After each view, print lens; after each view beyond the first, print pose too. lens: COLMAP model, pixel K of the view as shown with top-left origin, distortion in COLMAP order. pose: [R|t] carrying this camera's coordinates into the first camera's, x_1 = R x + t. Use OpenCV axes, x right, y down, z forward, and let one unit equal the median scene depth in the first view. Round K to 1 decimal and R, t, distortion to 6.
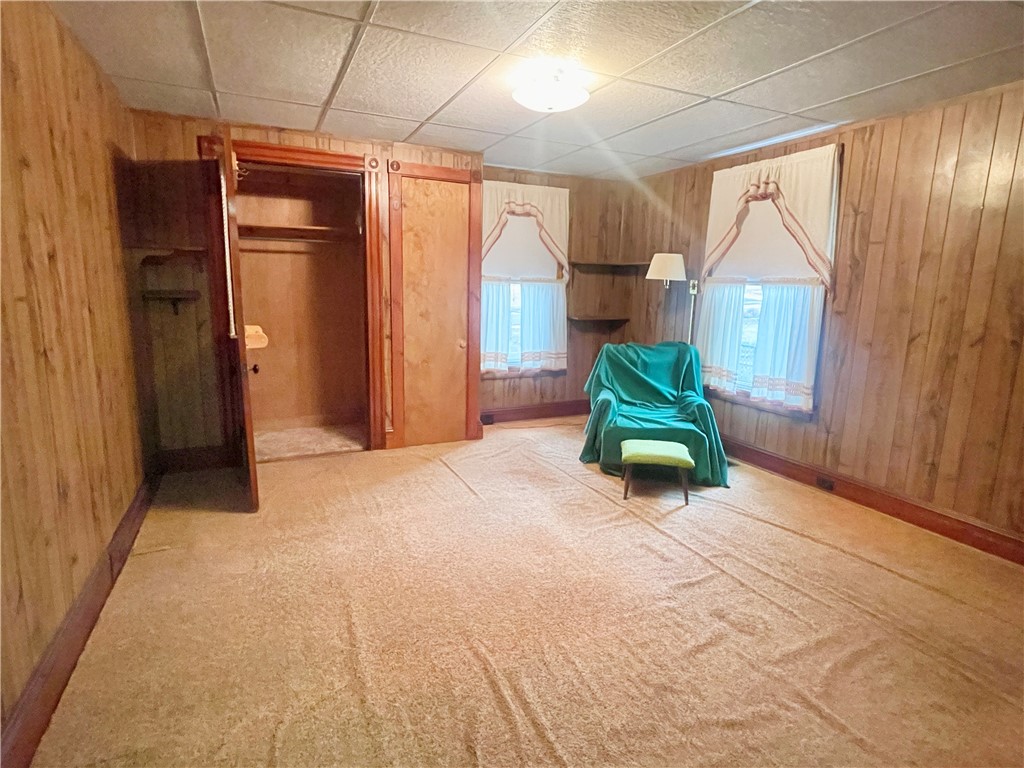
lens RADIAL K [[533.8, 0, 505.6], [0, 533.8, 381.4], [0, 0, 1]] dist [-0.003002, -0.000399]
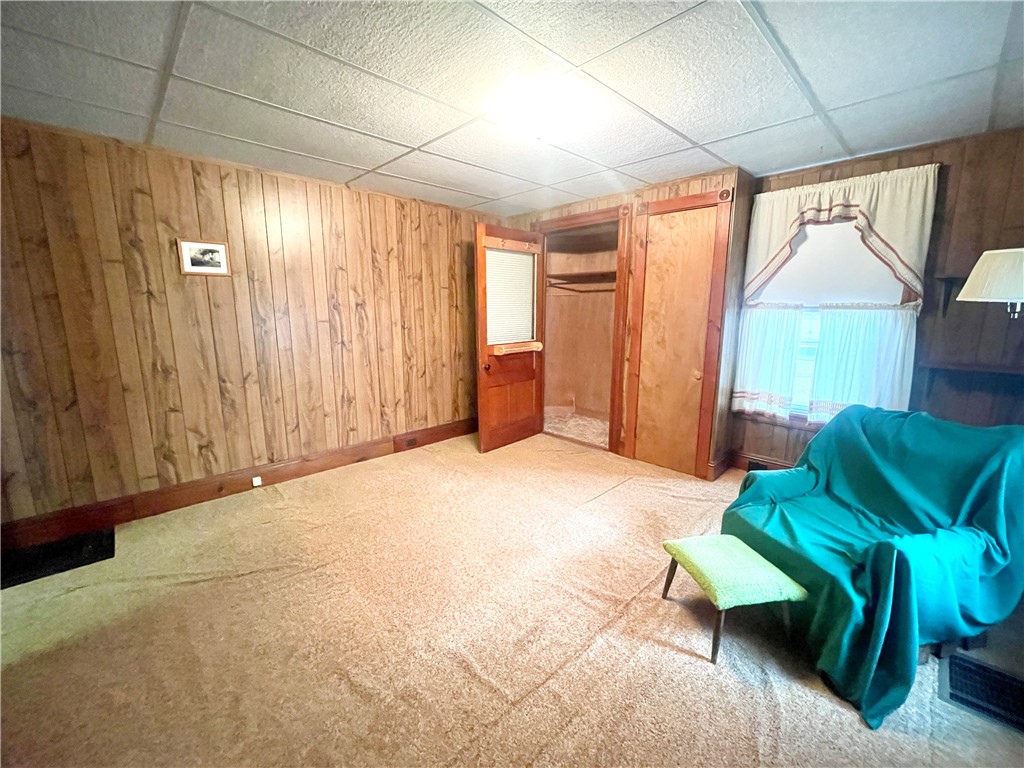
lens RADIAL K [[414.6, 0, 508.4], [0, 414.6, 381.7], [0, 0, 1]] dist [-0.001372, -0.000273]
pose [[0.332753, 0.145428, -0.931733, 0.524757], [-0.162215, 0.982137, 0.095363, -0.078698], [0.928957, 0.119409, 0.350399, 0.447070]]
